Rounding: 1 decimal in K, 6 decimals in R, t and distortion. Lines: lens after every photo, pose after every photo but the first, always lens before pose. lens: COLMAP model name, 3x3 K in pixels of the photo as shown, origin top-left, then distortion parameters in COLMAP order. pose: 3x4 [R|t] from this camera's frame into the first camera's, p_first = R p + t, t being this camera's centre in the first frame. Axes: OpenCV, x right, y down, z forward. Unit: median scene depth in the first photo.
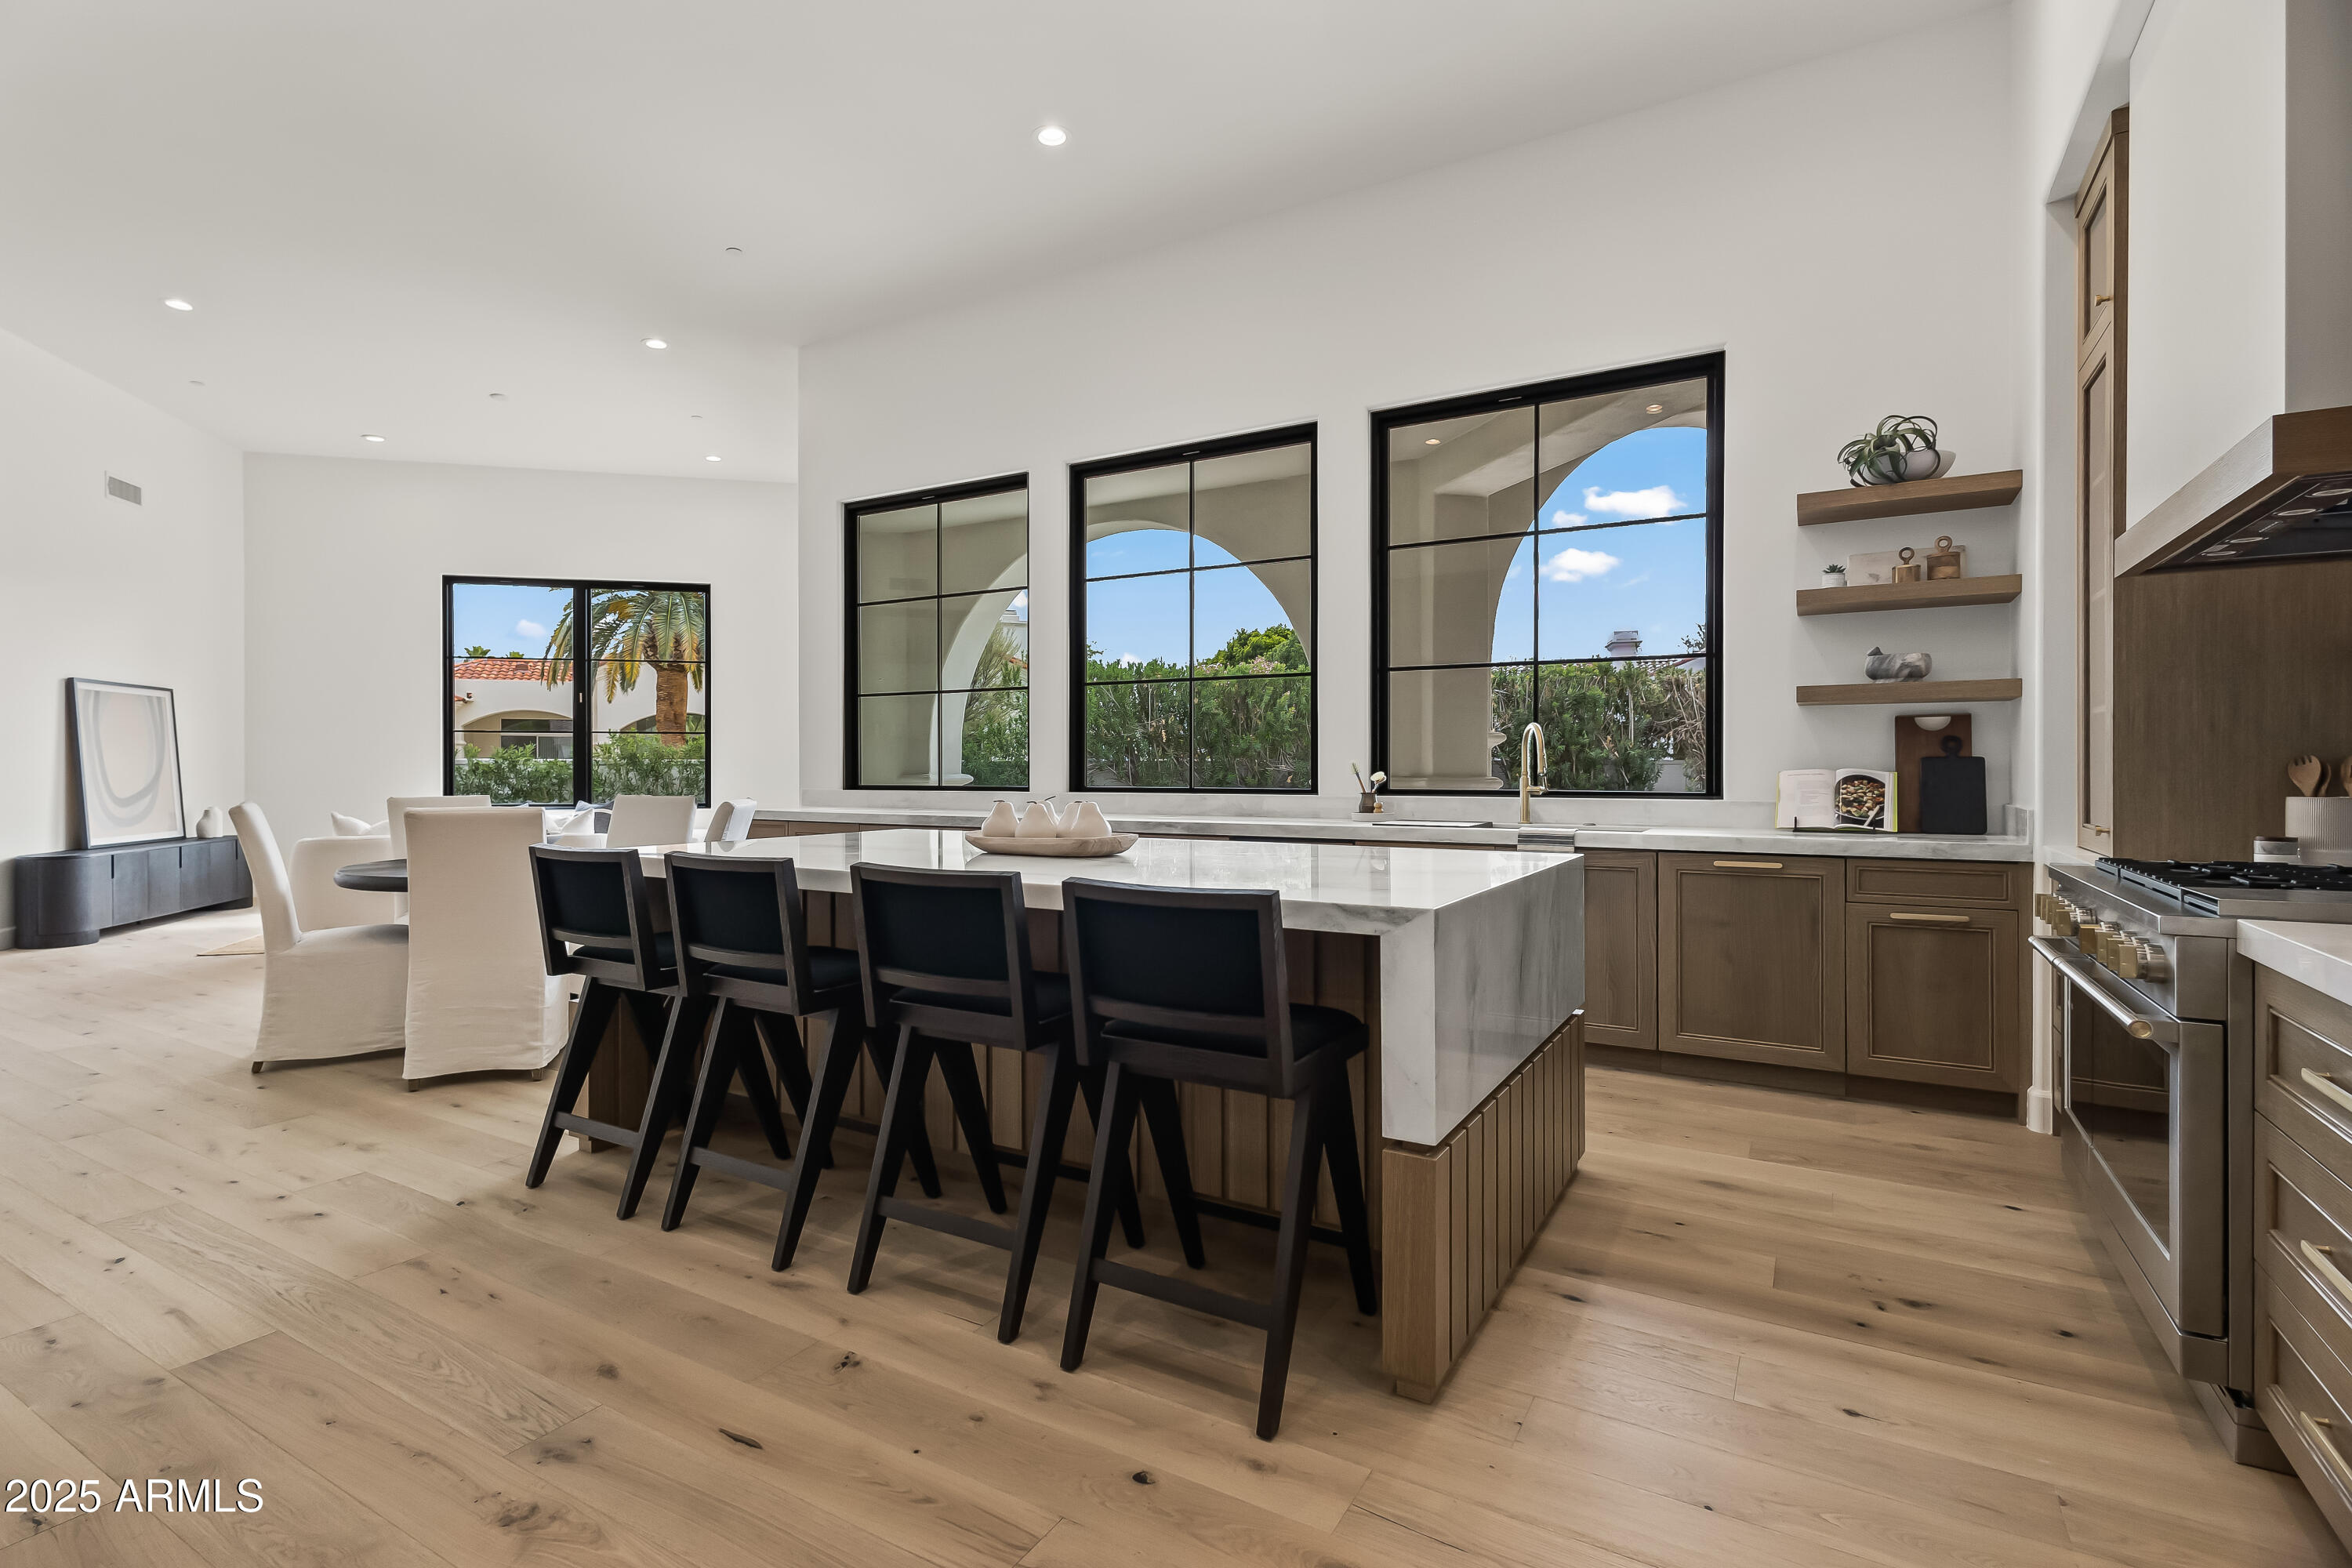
lens RADIAL K [[1128.8, 0, 1129.1], [0, 1128.8, 764.2], [0, 0, 1]] dist [0.004251, 0.000280]
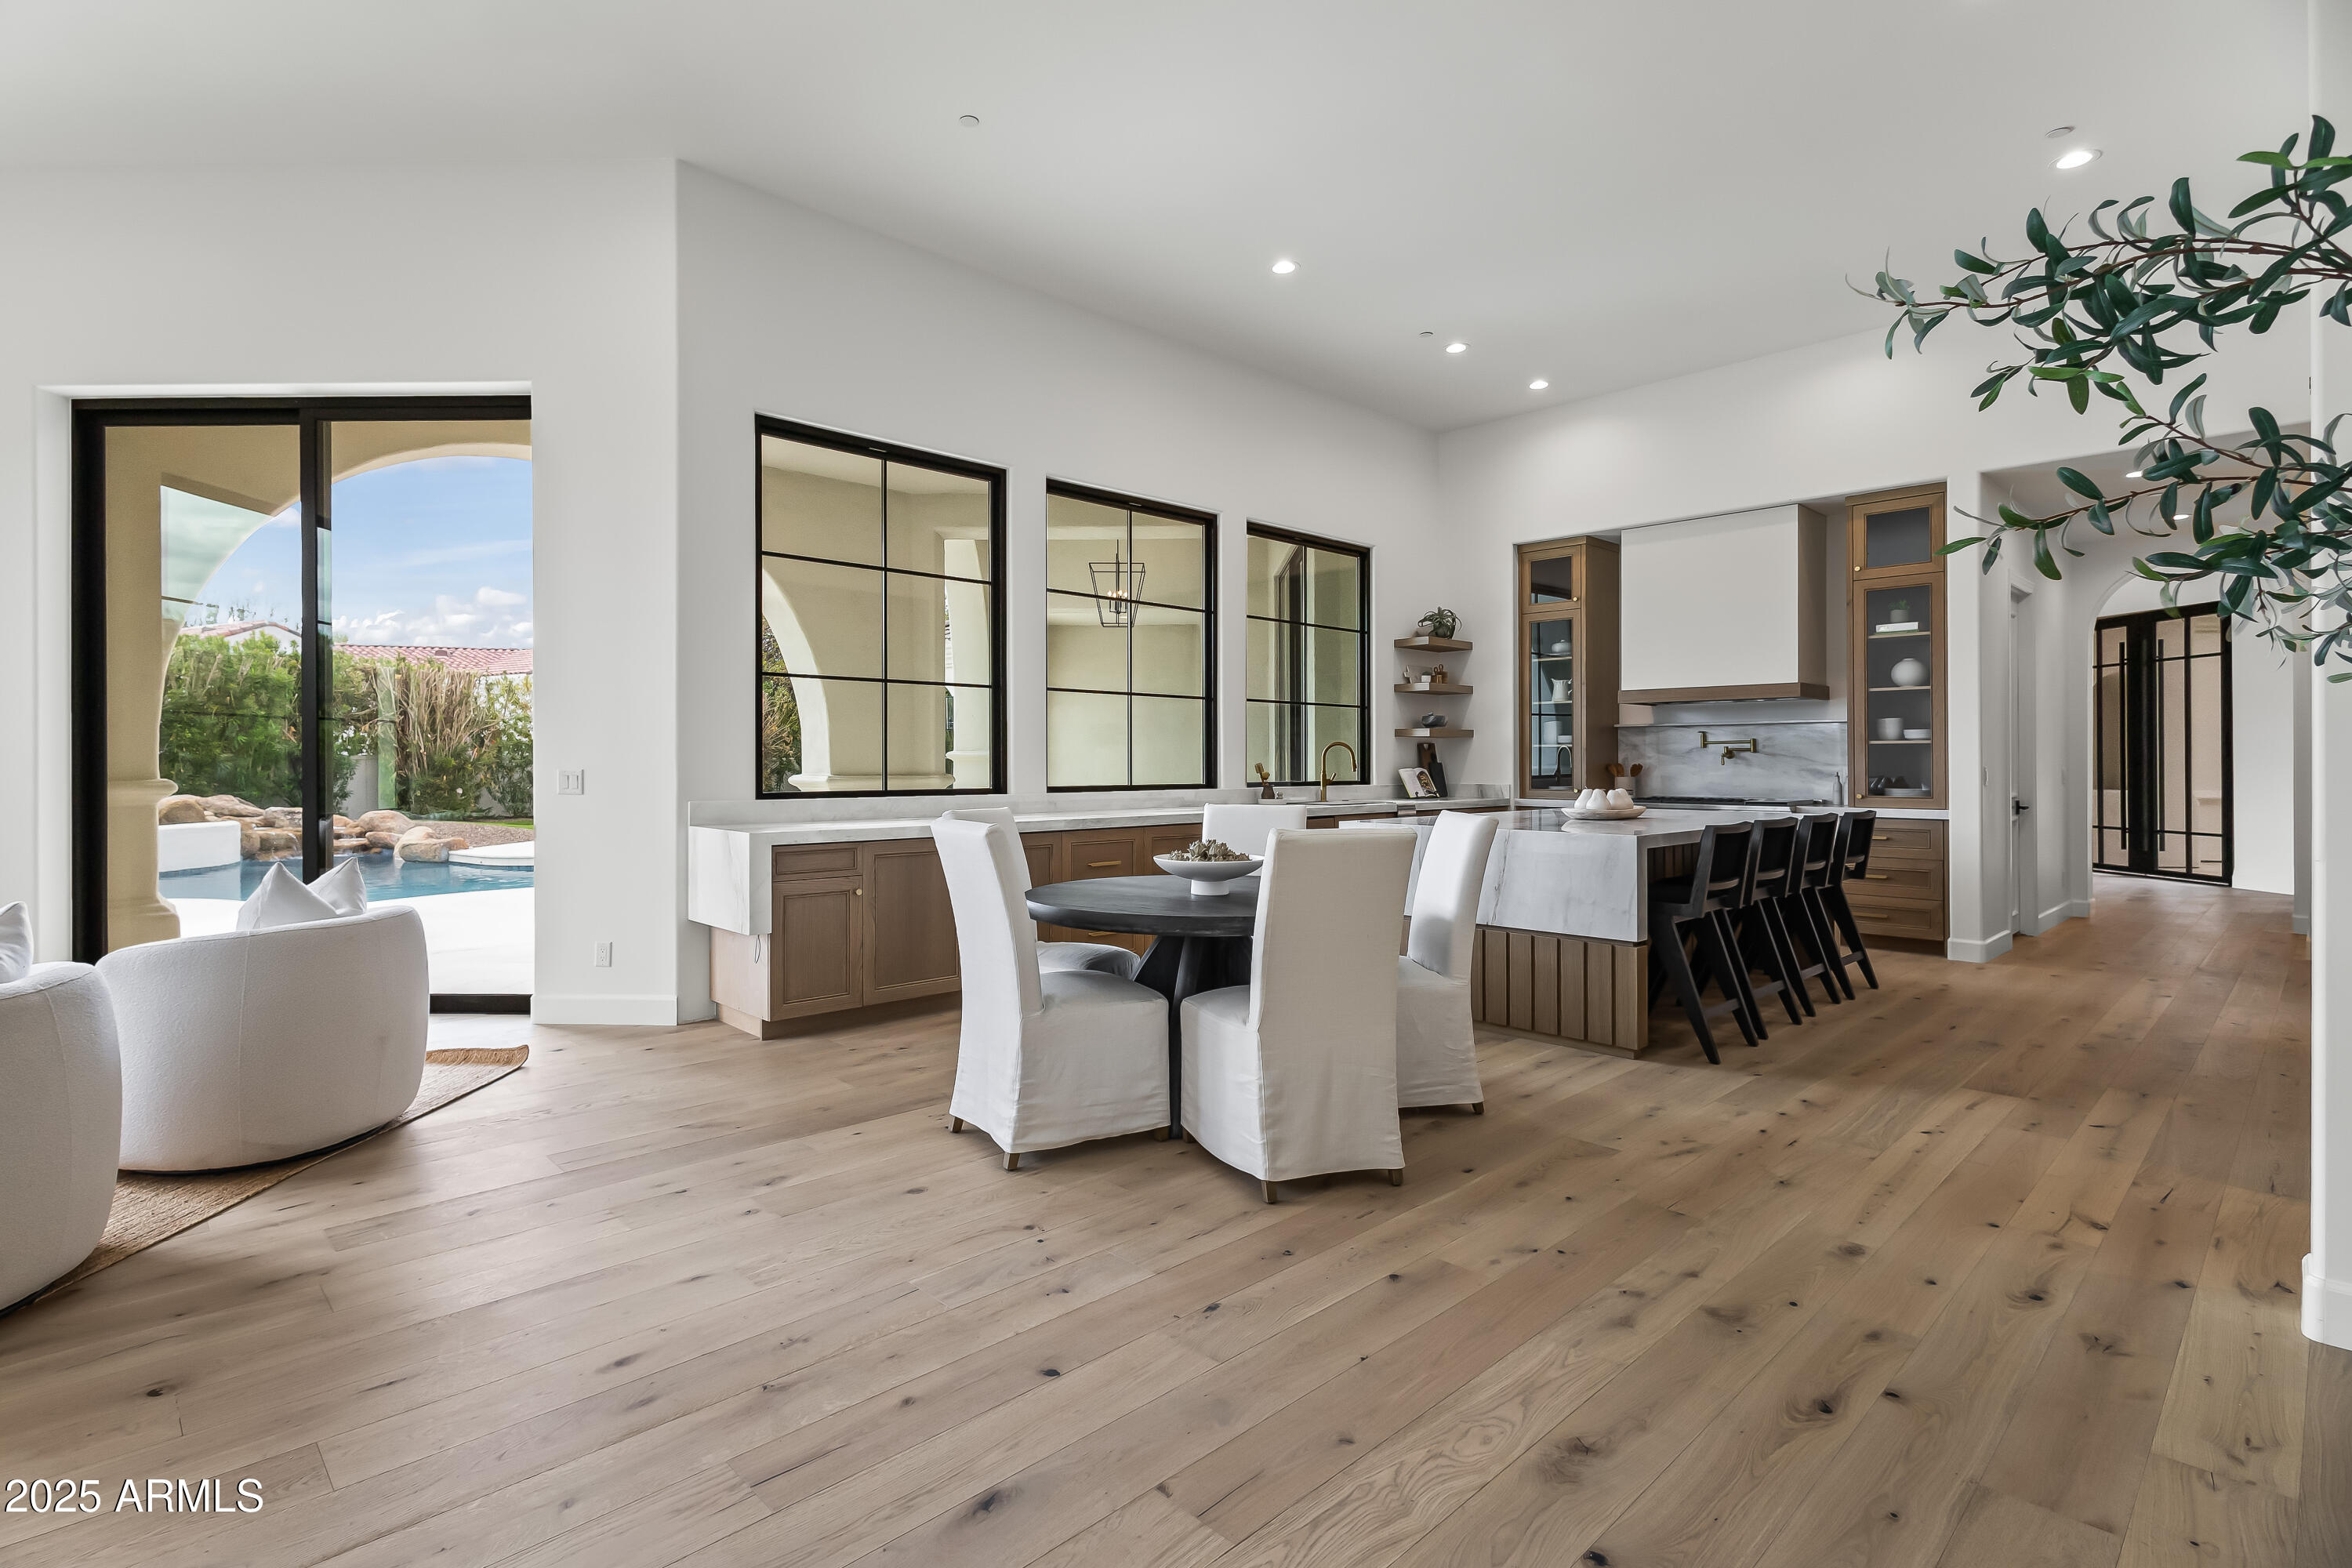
lens RADIAL K [[1128.8, 0, 1129.1], [0, 1128.8, 764.2], [0, 0, 1]] dist [0.004251, 0.000280]
pose [[0.267250, -0.002656, 0.963623, -0.748787], [-0.003140, 0.999988, 0.003626, -0.003622], [-0.963622, -0.003995, 0.267239, 0.474124]]
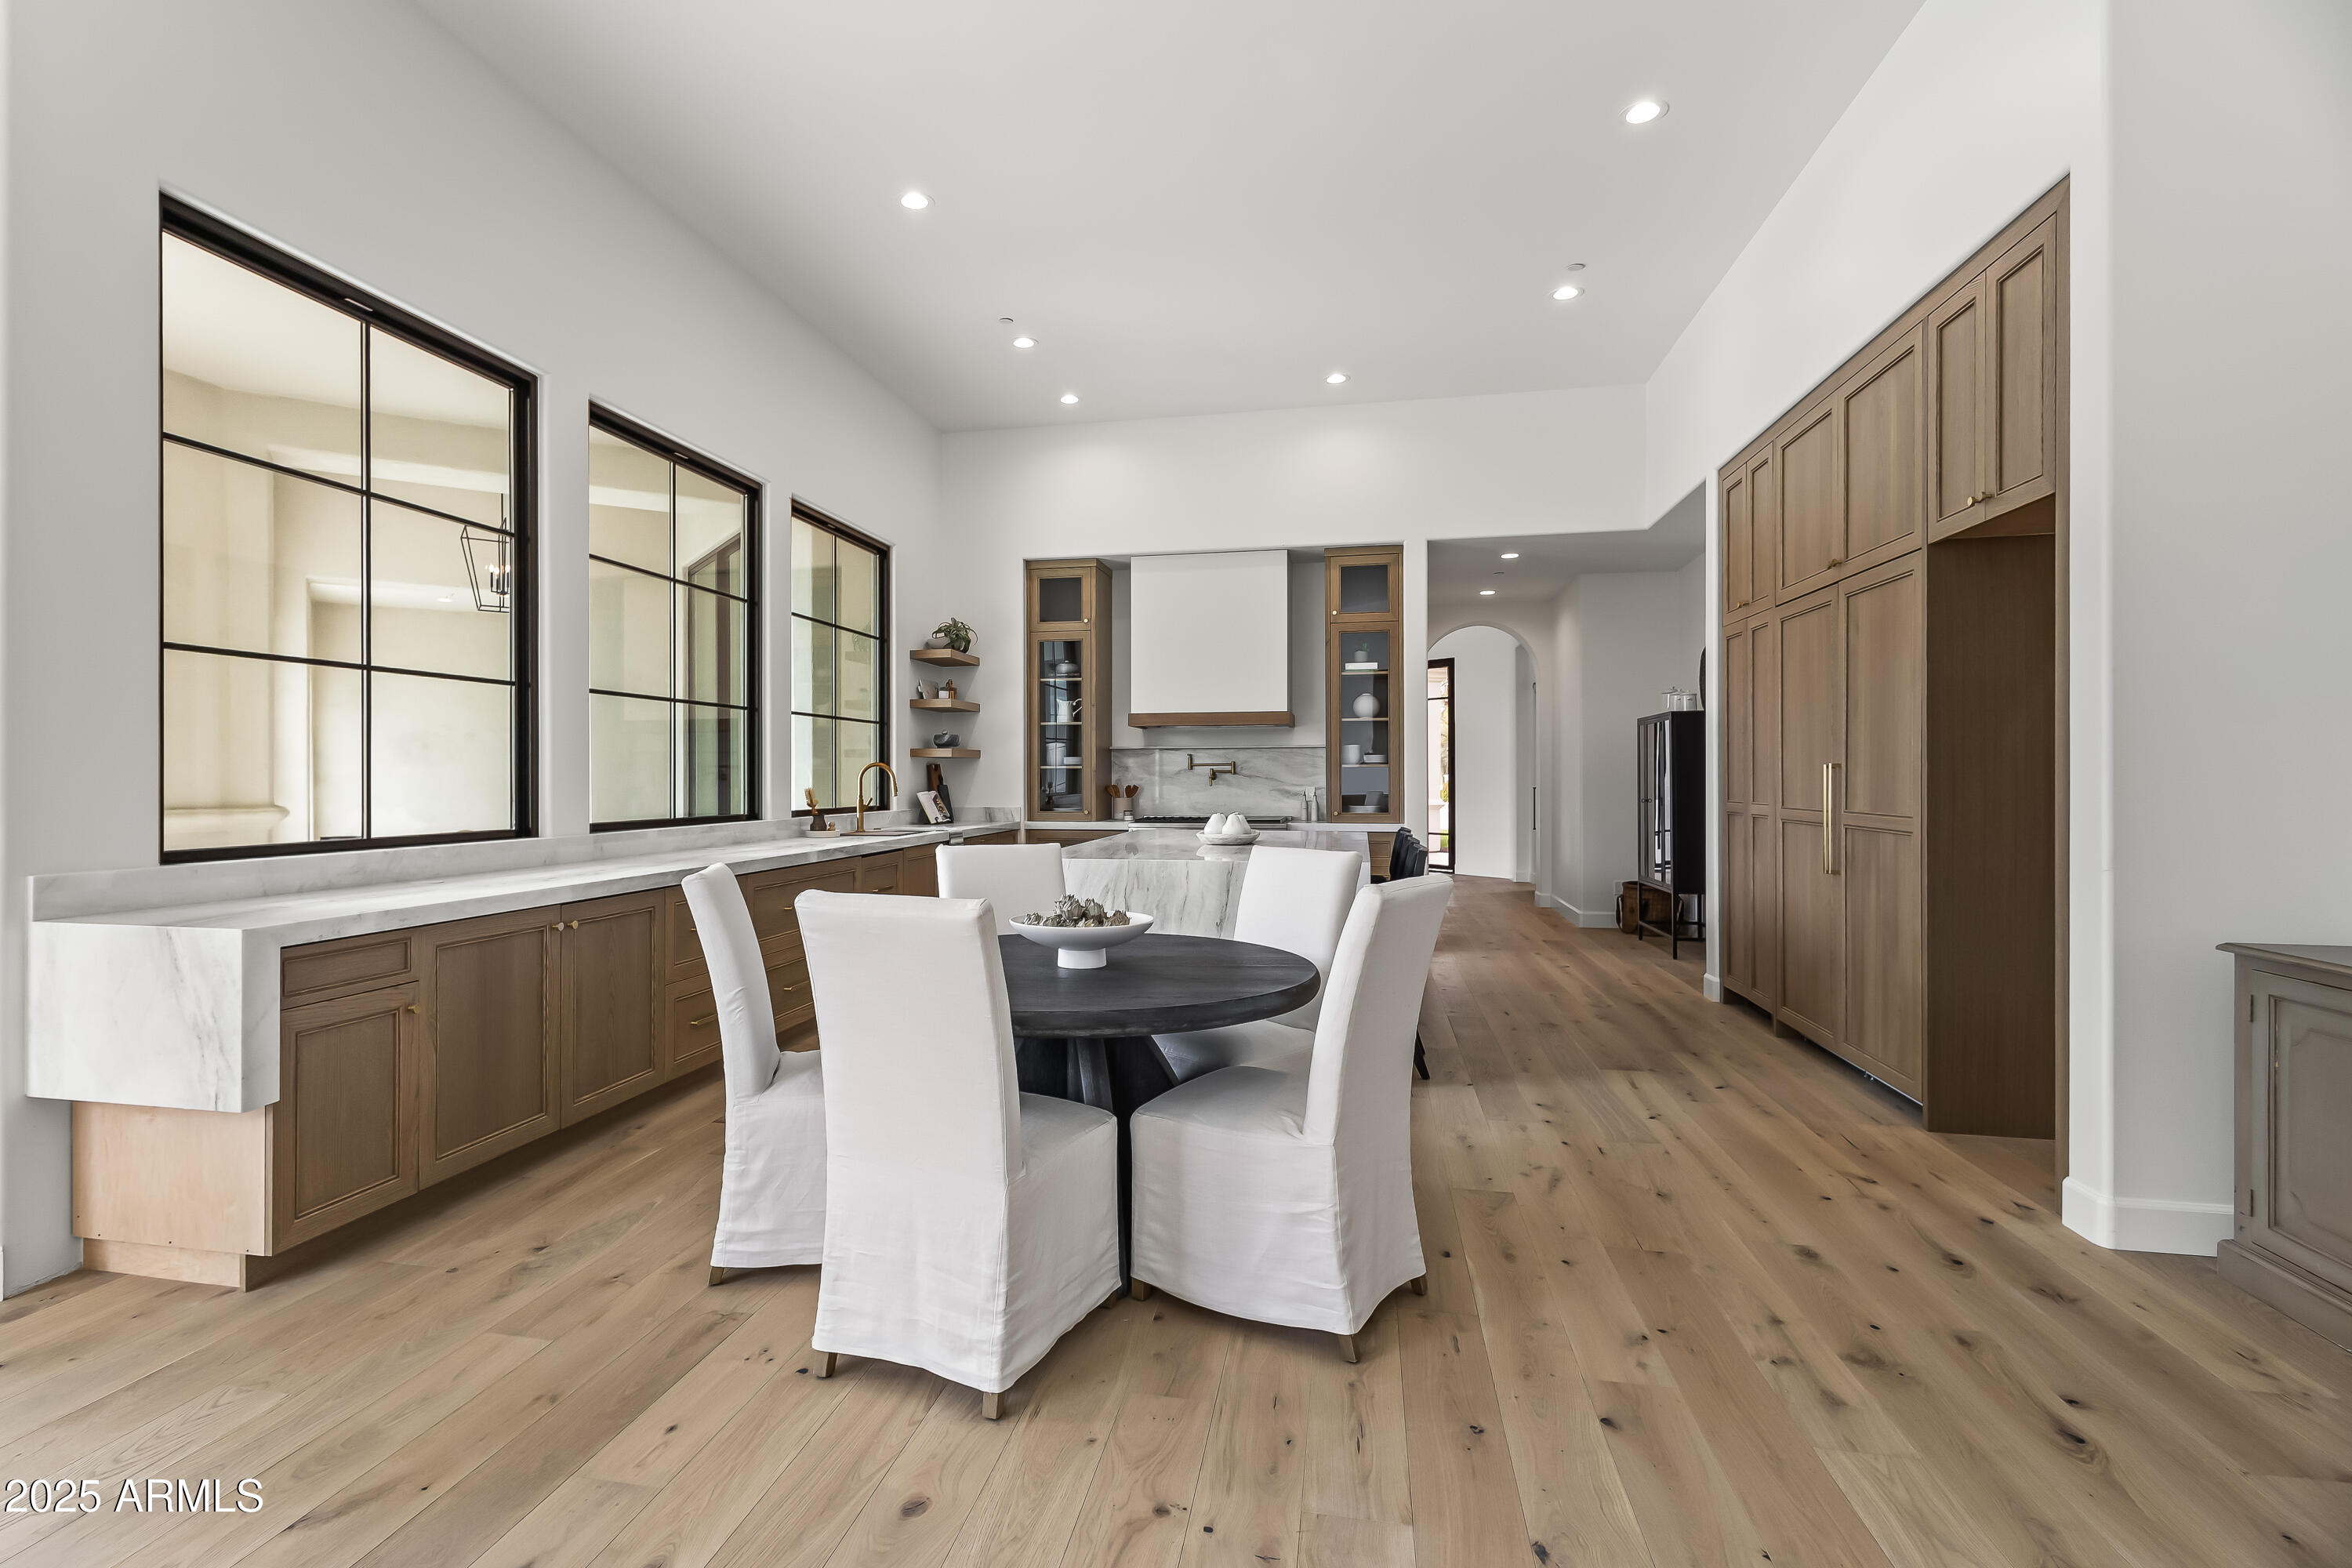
lens RADIAL K [[1146.6, 0, 1104.1], [0, 1146.6, 777.8], [0, 0, 1]] dist [0.004958, -0.000227]
pose [[-0.325224, -0.000370, 0.945637, -0.645640], [0.000239, 1.000000, 0.000474, -0.008793], [-0.945637, 0.000380, -0.325224, 0.671881]]
